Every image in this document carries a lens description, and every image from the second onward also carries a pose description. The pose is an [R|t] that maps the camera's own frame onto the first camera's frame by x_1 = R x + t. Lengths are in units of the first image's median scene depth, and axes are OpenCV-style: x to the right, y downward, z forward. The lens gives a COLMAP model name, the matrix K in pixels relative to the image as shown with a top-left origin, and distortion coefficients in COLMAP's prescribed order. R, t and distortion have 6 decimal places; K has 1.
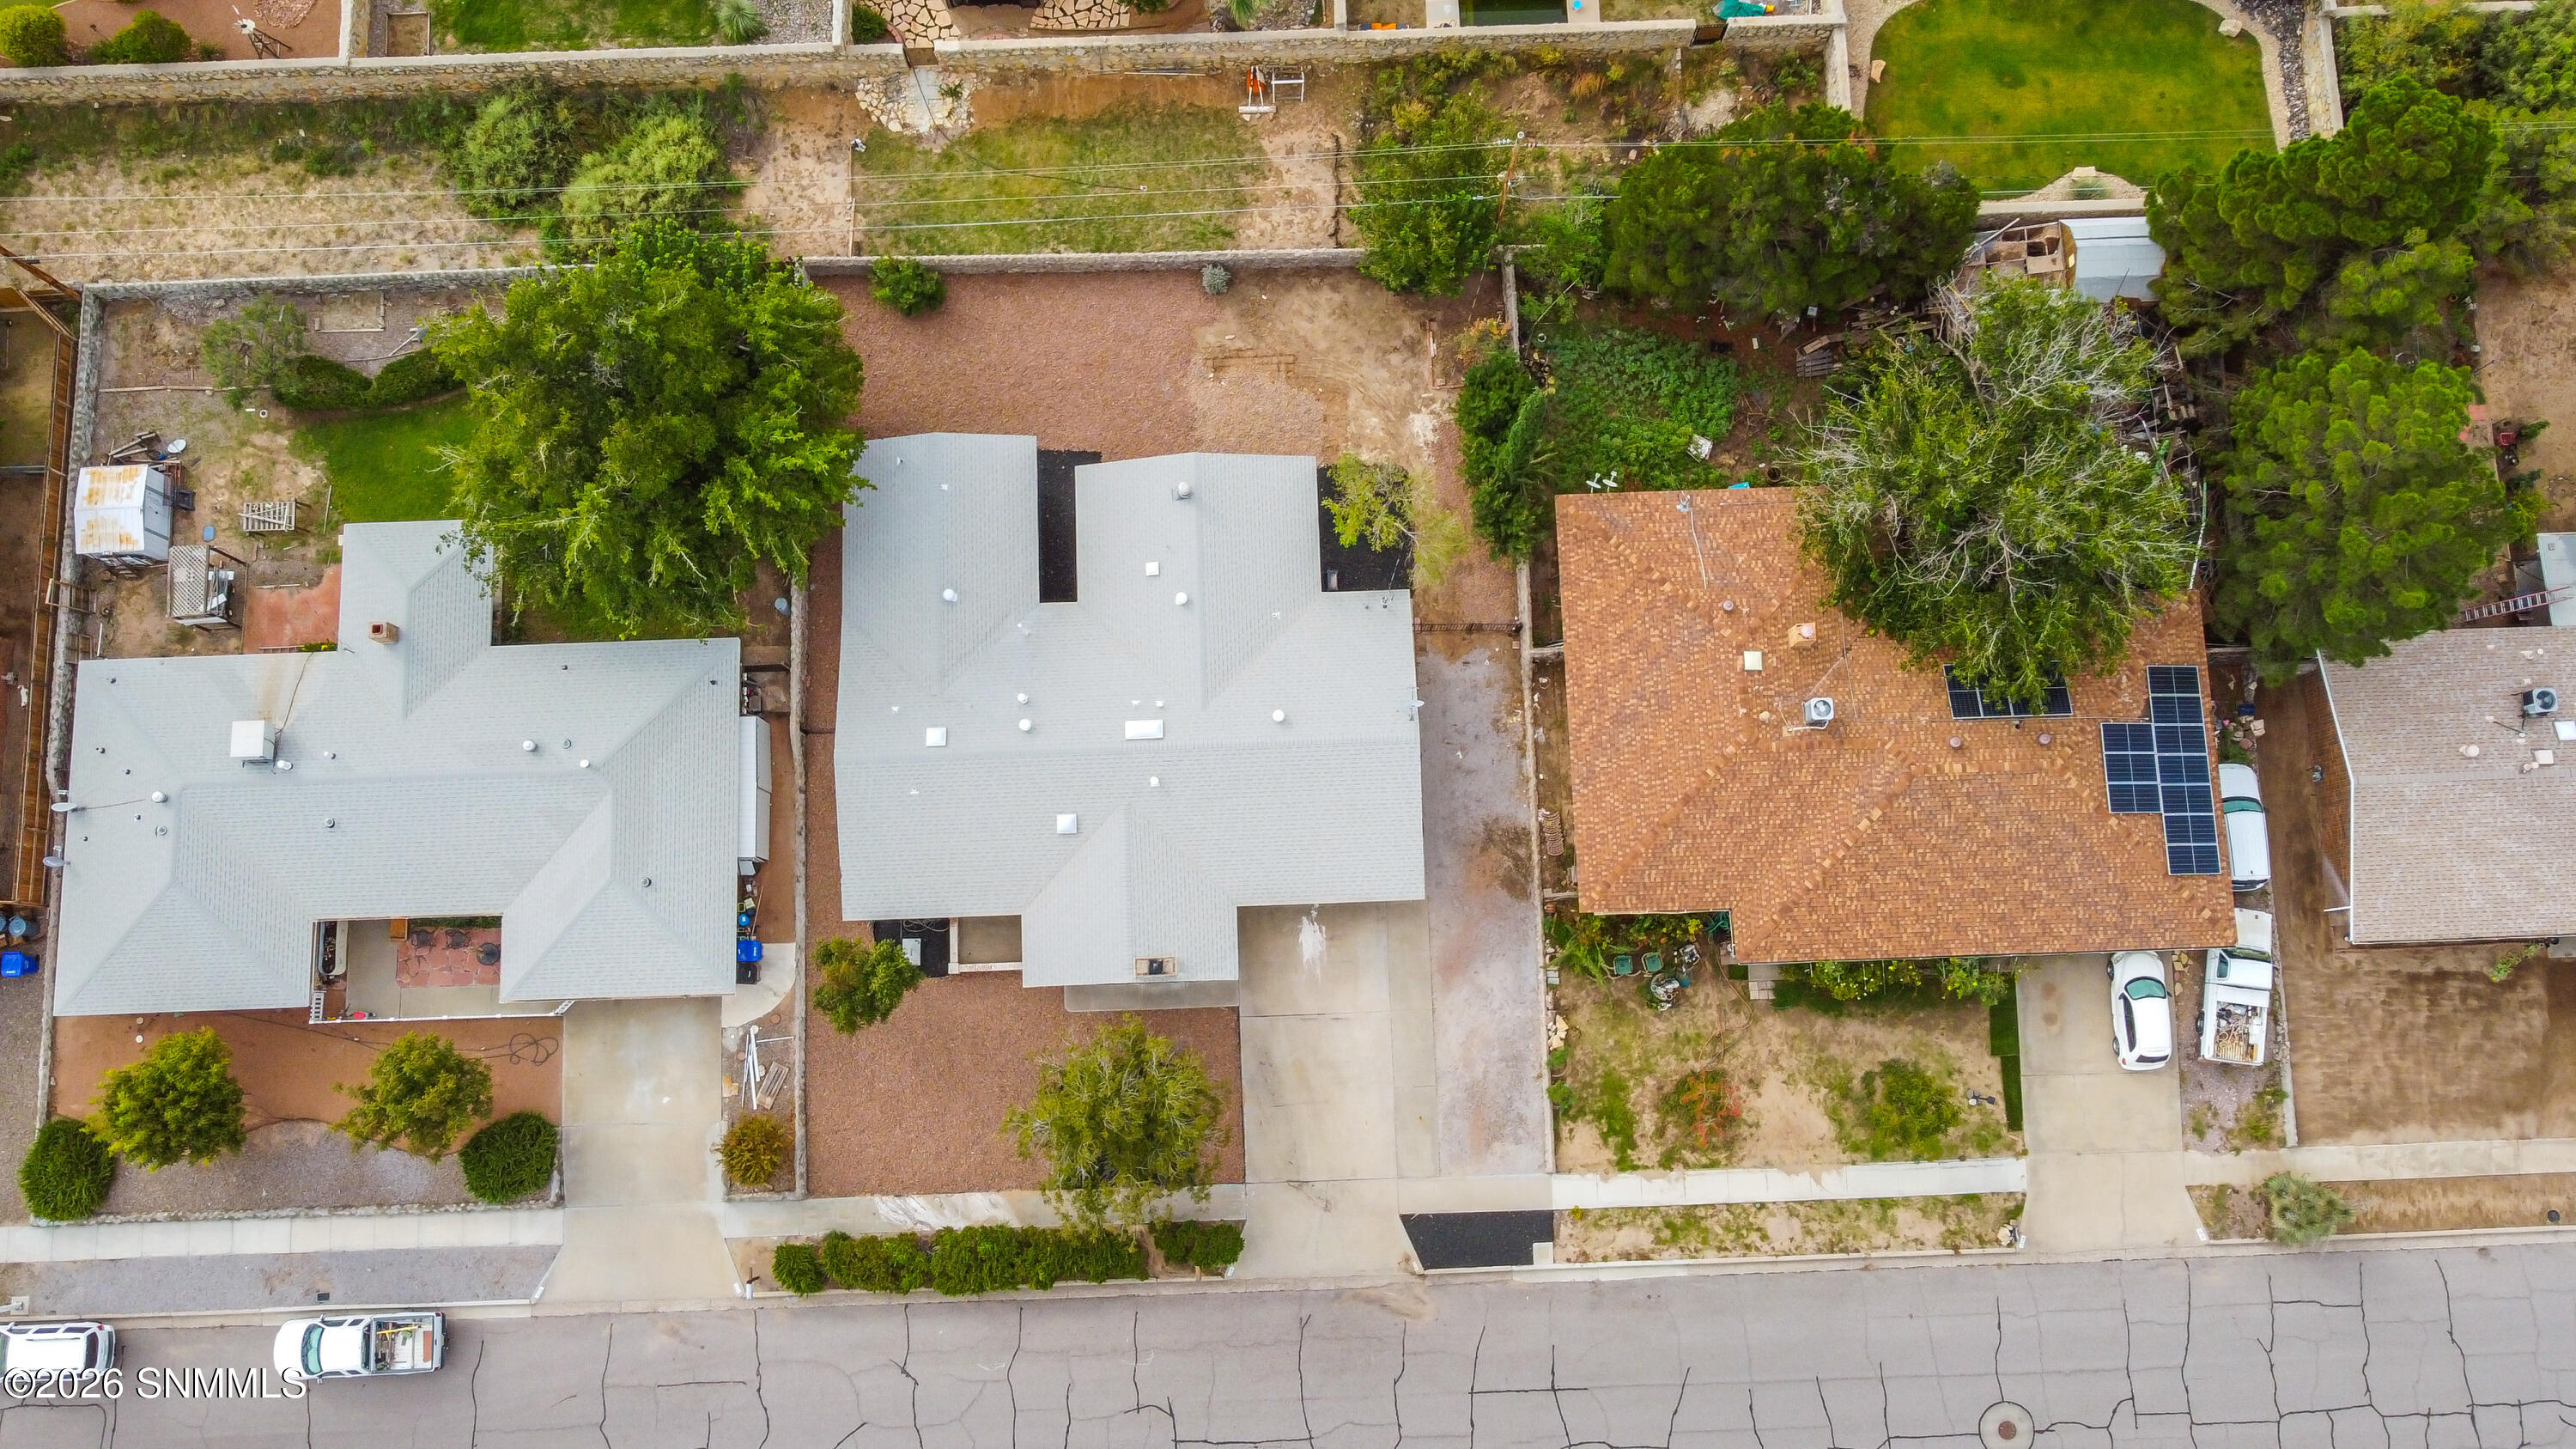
lens RADIAL K [[1970.4, 0, 1281.5], [0, 1970.4, 726.2], [0, 0, 1]] dist [-0.011597, 0.002289]
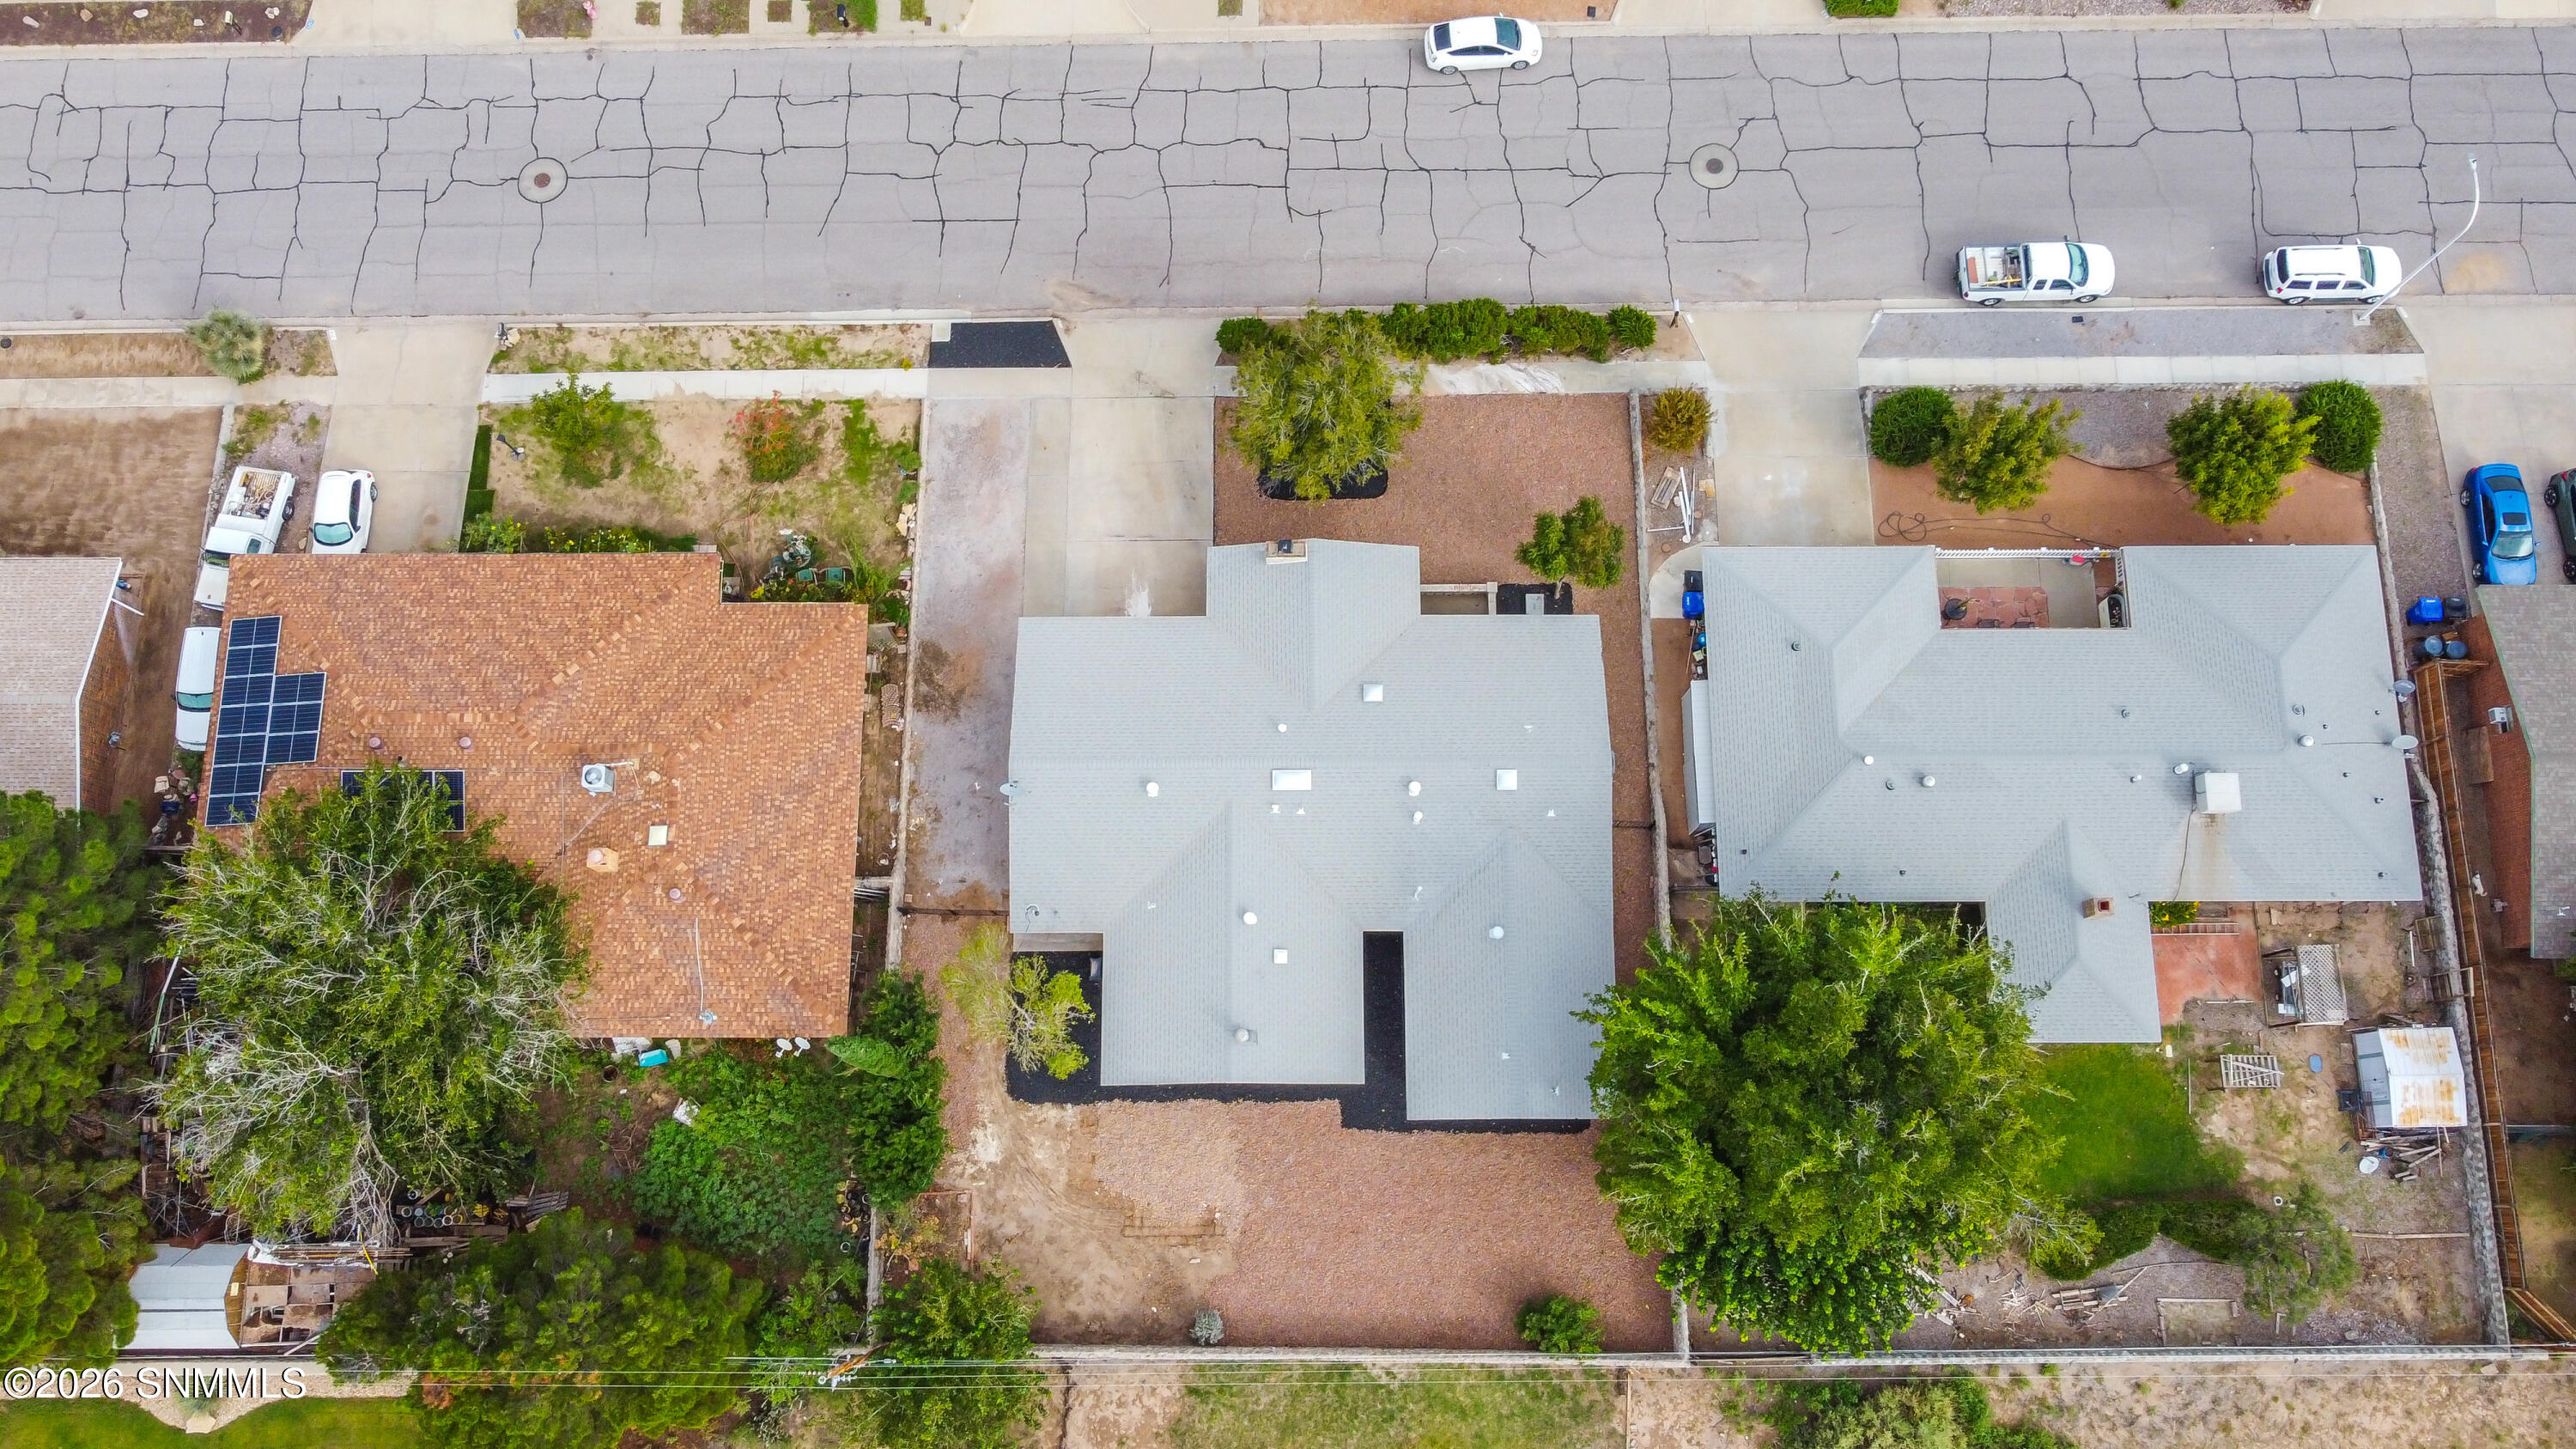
lens RADIAL K [[1970.4, 0, 1286.3], [0, 1970.4, 721.4], [0, 0, 1]] dist [-0.011597, 0.002289]
pose [[-0.999374, -0.029431, 0.019657, -0.082612], [0.034783, -0.919325, 0.391959, -0.340931], [0.006535, 0.392397, 0.919773, 0.094318]]
